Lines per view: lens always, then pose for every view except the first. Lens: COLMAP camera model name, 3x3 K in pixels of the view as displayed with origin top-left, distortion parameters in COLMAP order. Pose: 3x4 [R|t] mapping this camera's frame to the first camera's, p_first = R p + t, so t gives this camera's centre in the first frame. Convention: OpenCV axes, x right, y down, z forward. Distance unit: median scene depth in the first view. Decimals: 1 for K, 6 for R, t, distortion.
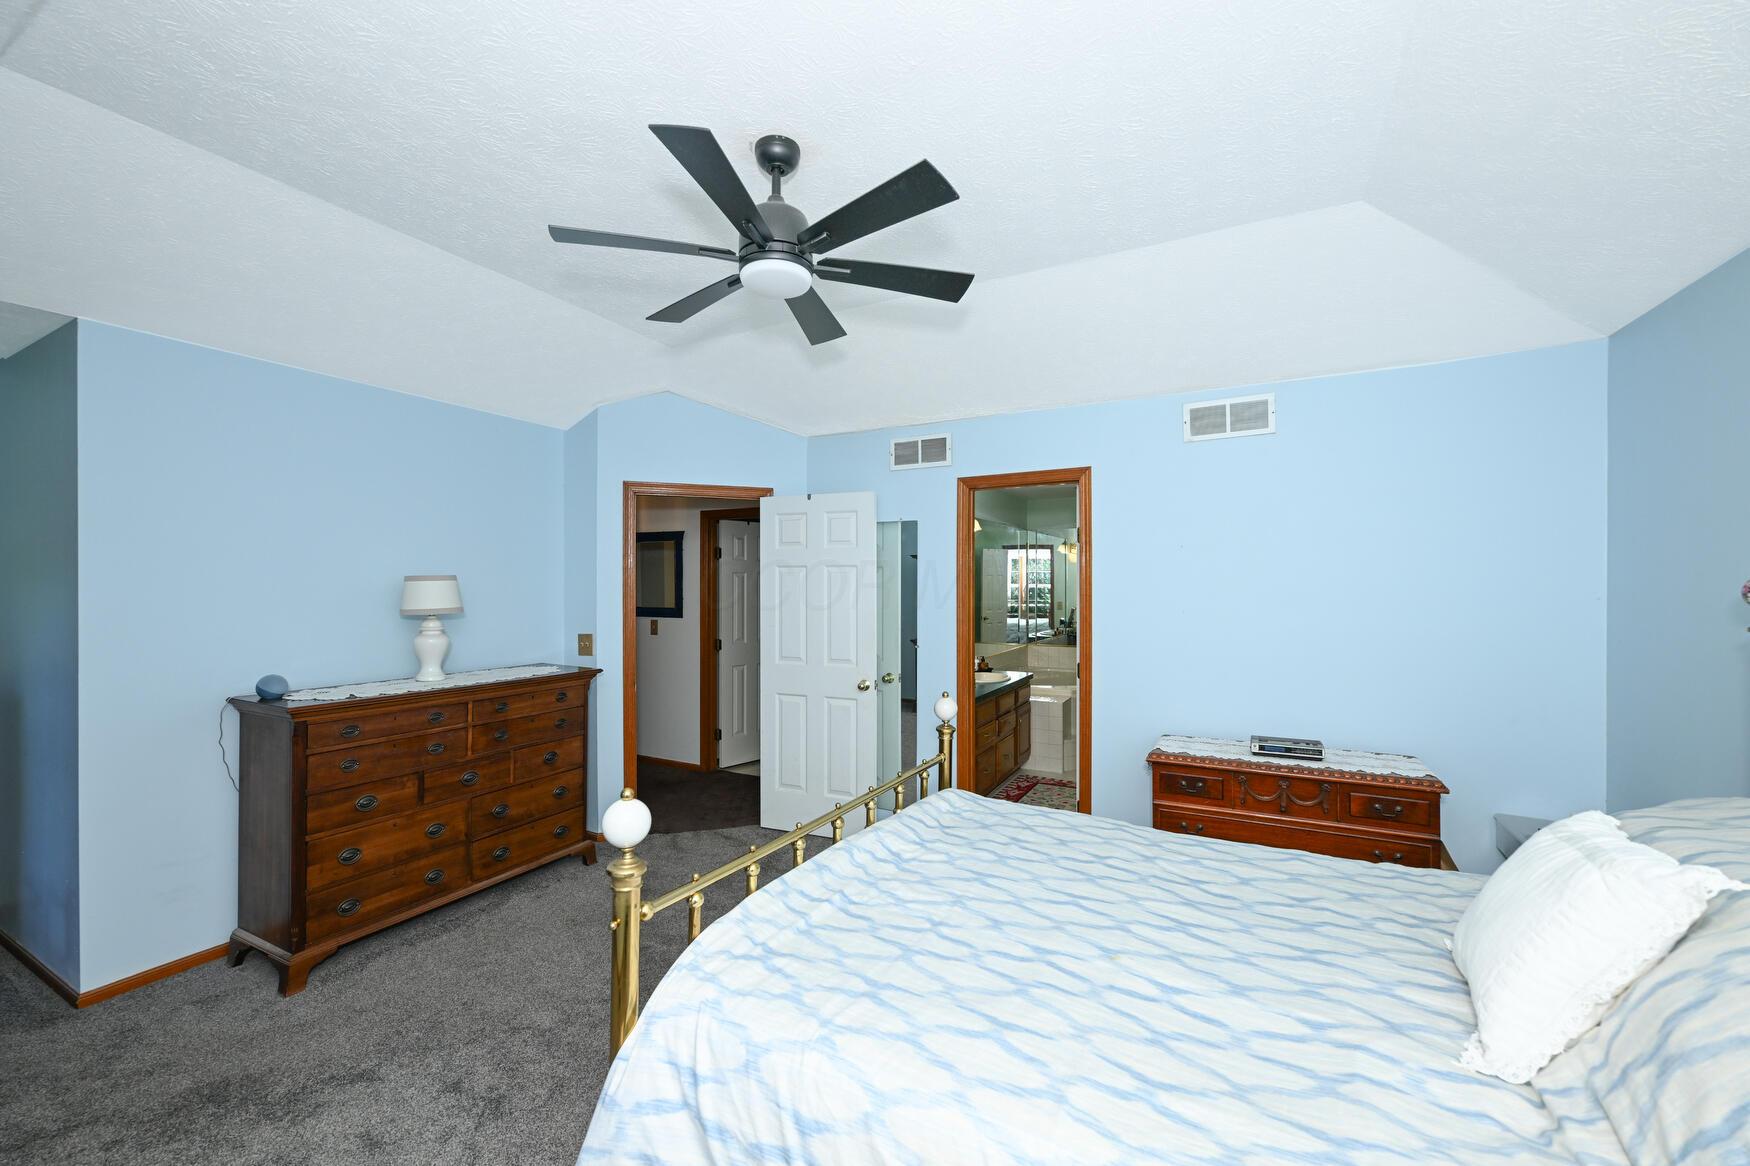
lens RADIAL K [[694.8, 0, 872.9], [0, 694.8, 582.3], [0, 0, 1]] dist [-0.001437, -0.000345]
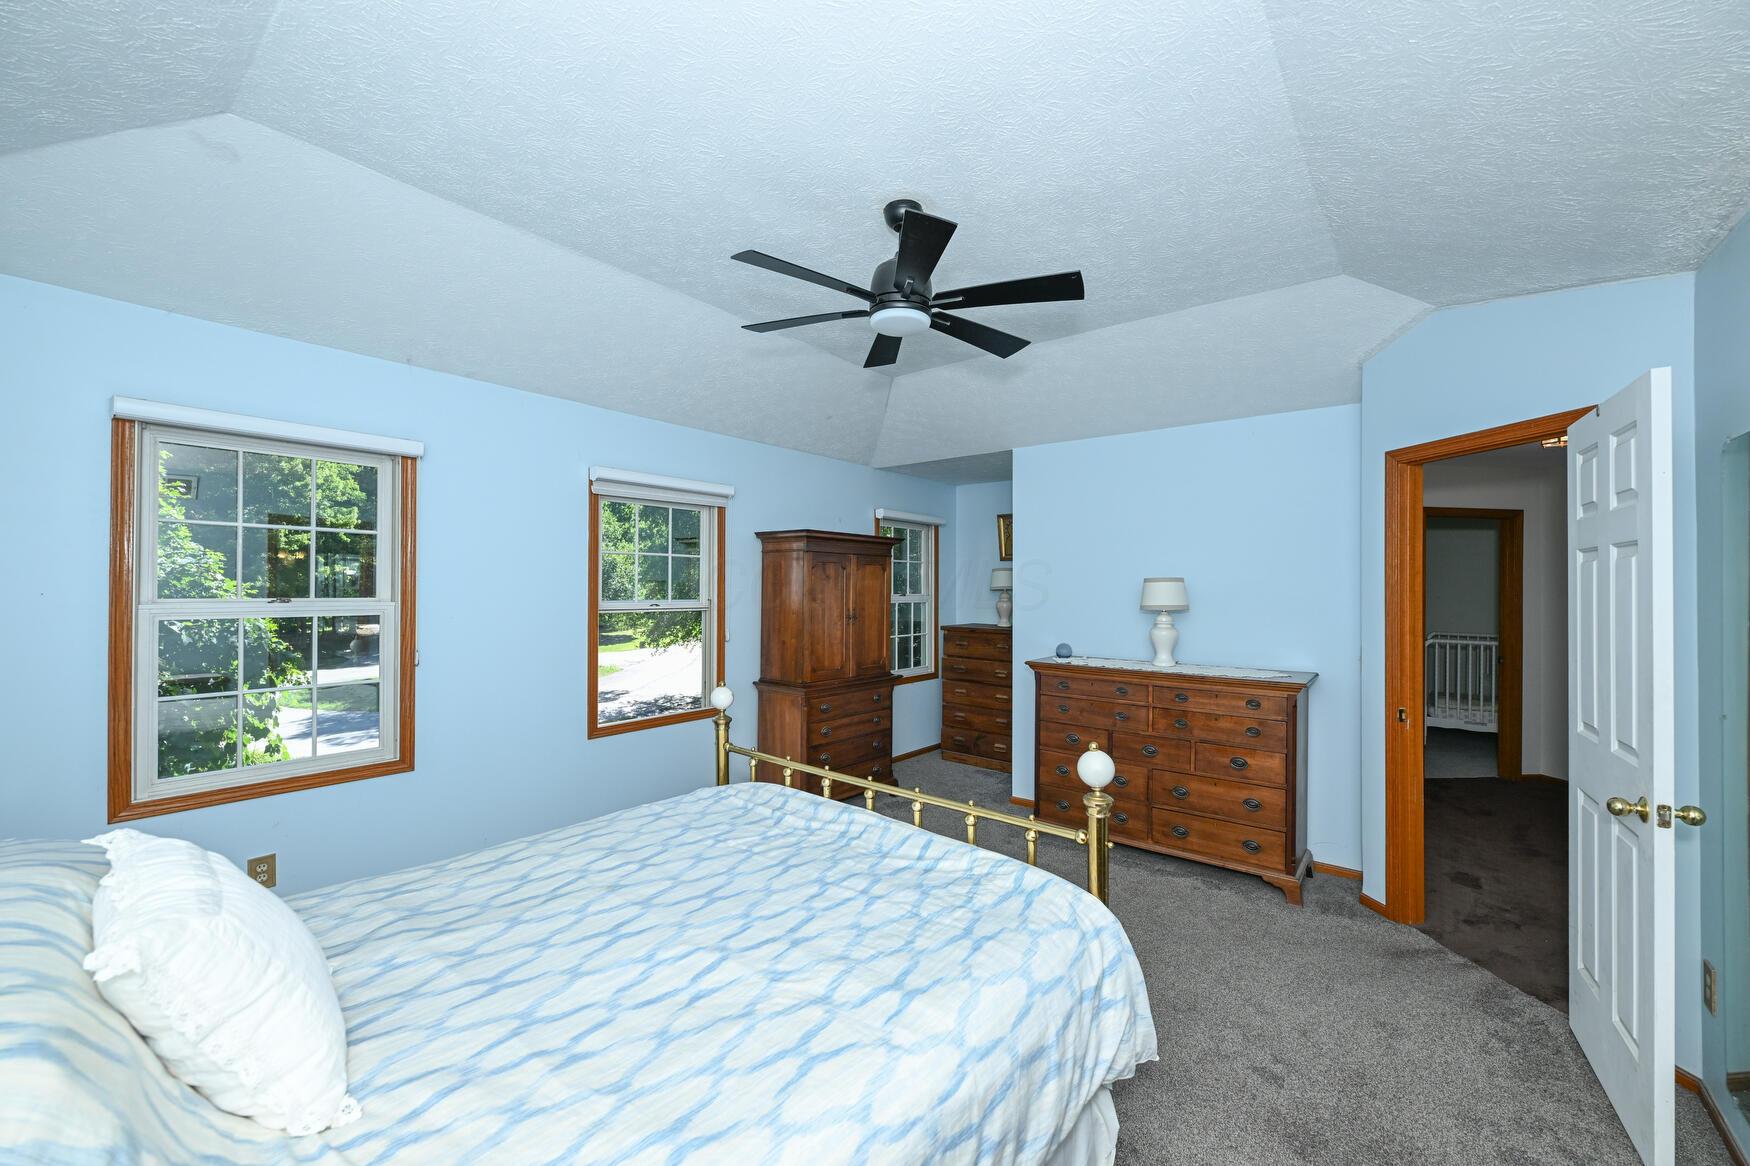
lens RADIAL K [[694.8, 0, 872.6], [0, 694.8, 583.6], [0, 0, 1]] dist [-0.001437, -0.000345]
pose [[-0.191435, -0.005001, -0.981493, 0.640649], [-0.003392, 0.999984, -0.004434, 0.007572], [0.981499, 0.002480, -0.191449, 0.743207]]
